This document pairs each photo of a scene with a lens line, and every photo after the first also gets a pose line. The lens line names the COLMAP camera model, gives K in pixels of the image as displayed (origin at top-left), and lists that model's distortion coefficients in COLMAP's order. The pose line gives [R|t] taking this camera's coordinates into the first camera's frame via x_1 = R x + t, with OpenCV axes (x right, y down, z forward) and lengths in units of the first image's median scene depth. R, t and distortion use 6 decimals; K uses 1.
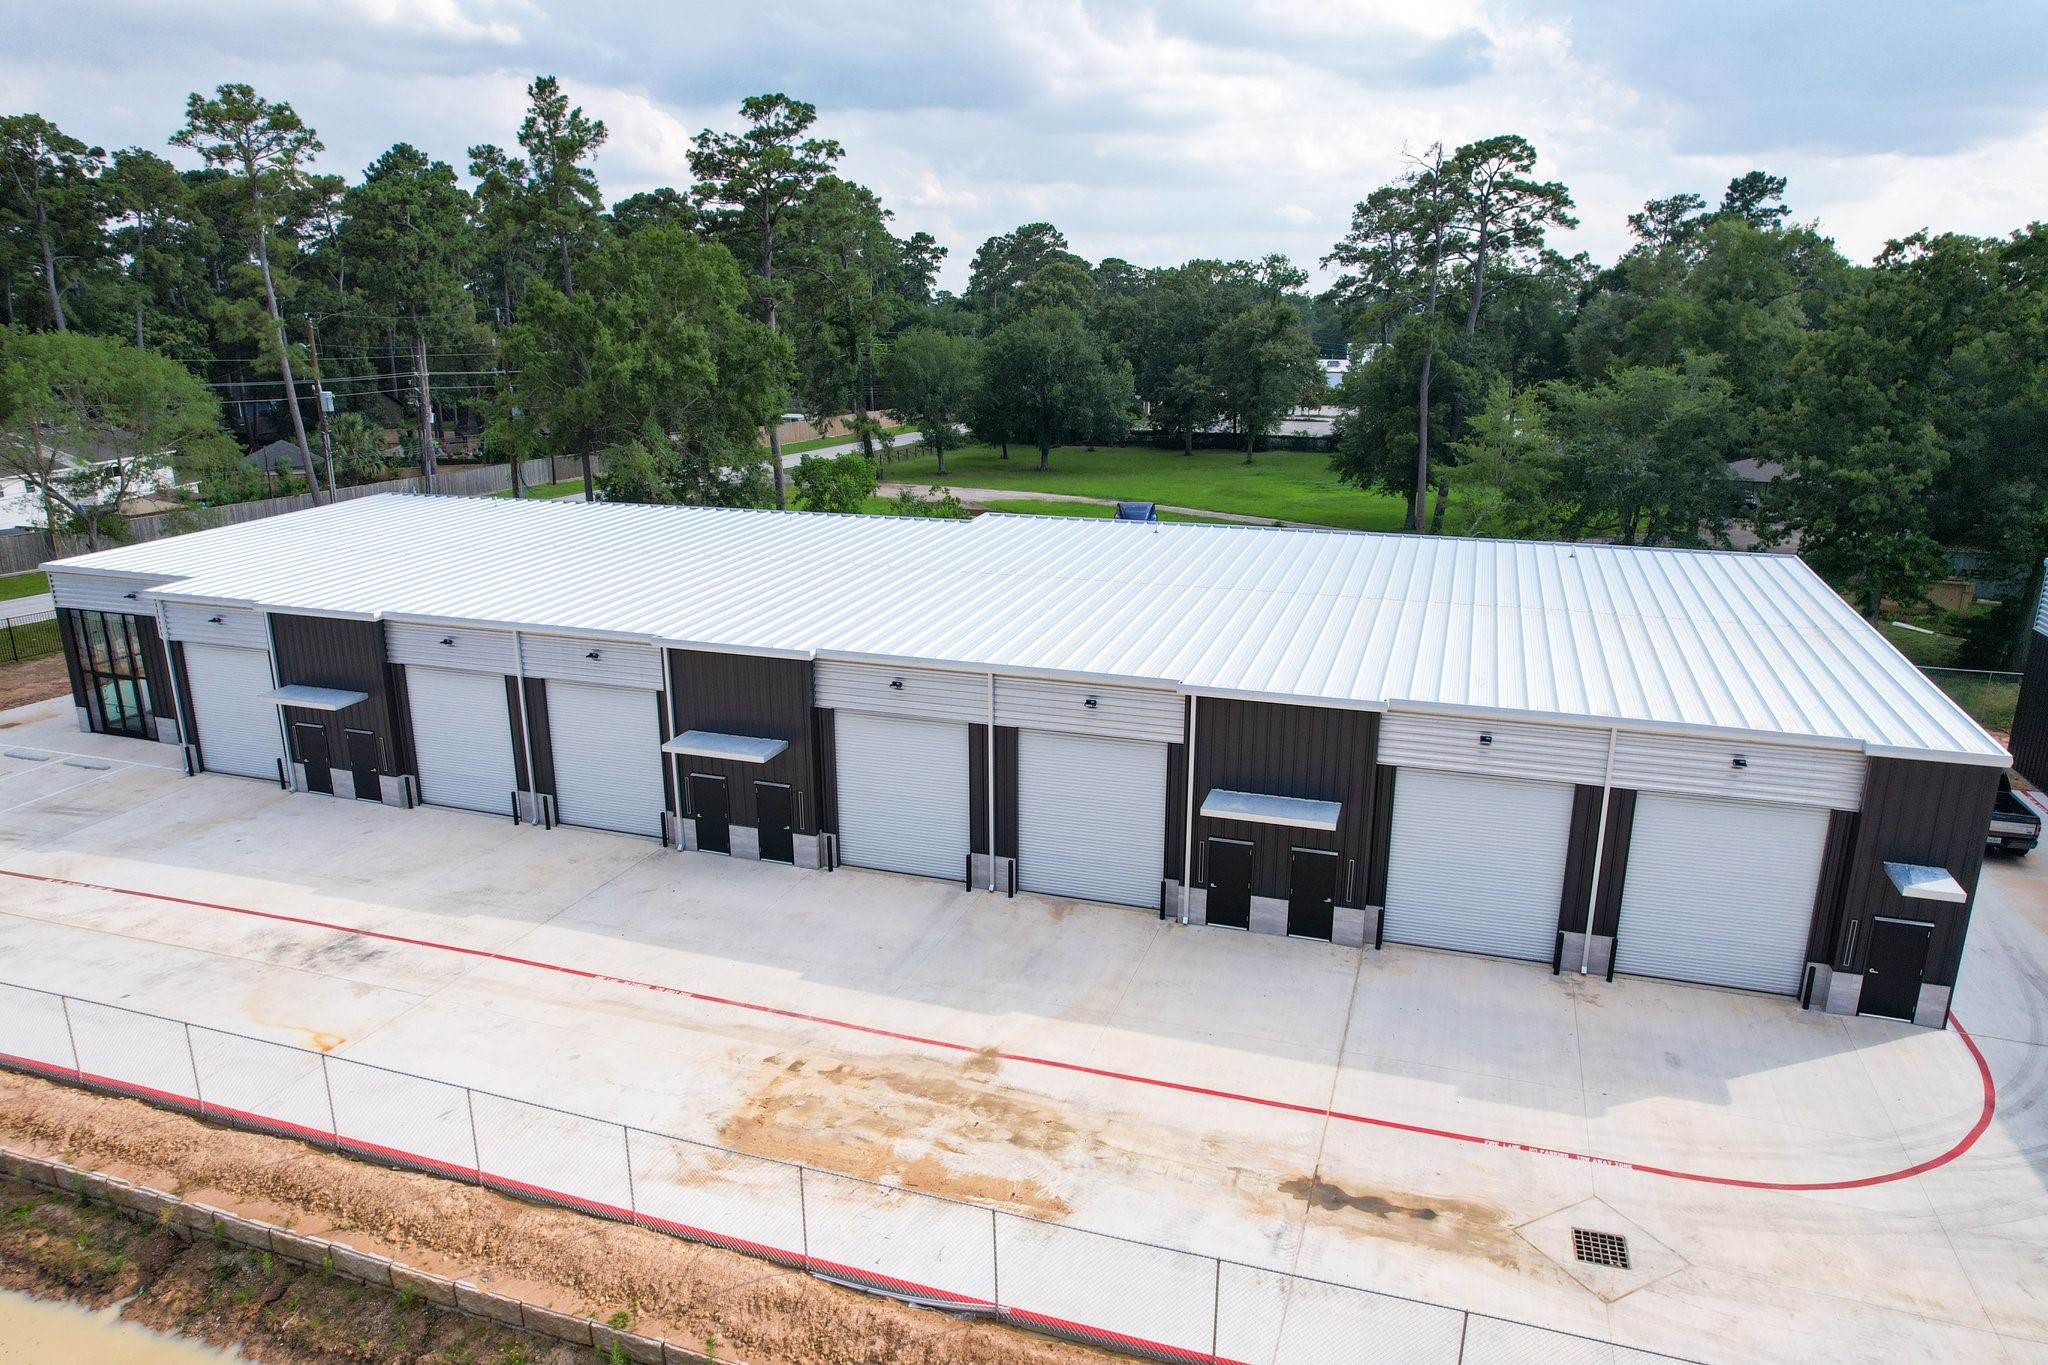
lens RADIAL K [[1308.8, 0, 1035.5], [0, 1308.8, 682.6], [0, 0, 1]] dist [-0.068719, 0.057814]
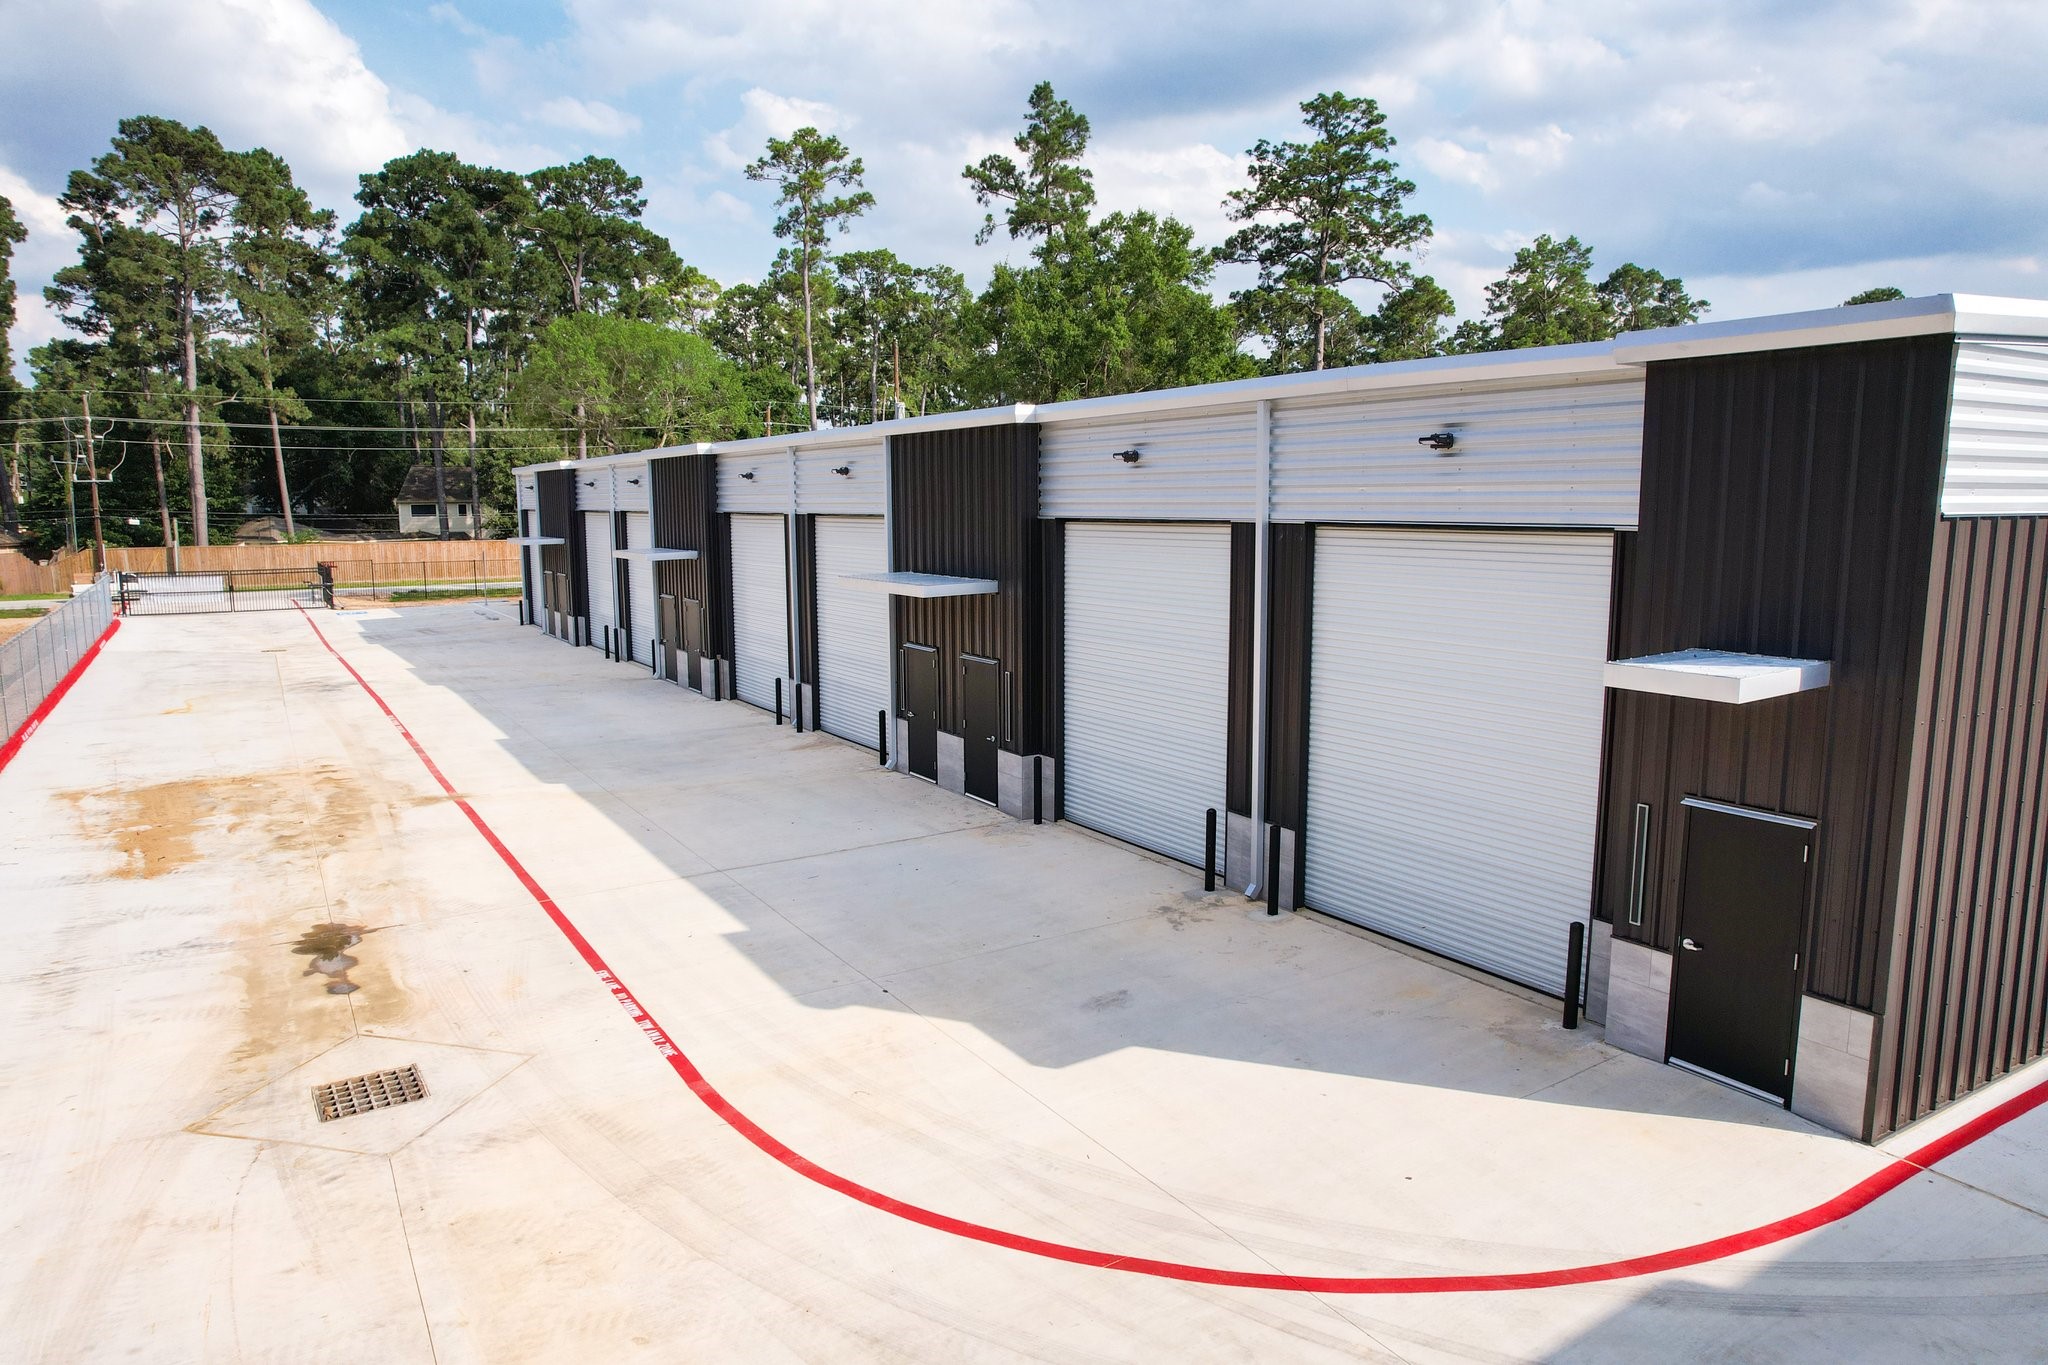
lens RADIAL K [[1308.8, 0, 1037.7], [0, 1308.8, 691.0], [0, 0, 1]] dist [-0.068719, 0.057814]
pose [[0.775824, 0.087383, -0.624870, 0.684038], [-0.163427, 0.984396, -0.065248, 0.191881], [0.609417, 0.152741, 0.777998, 0.522416]]
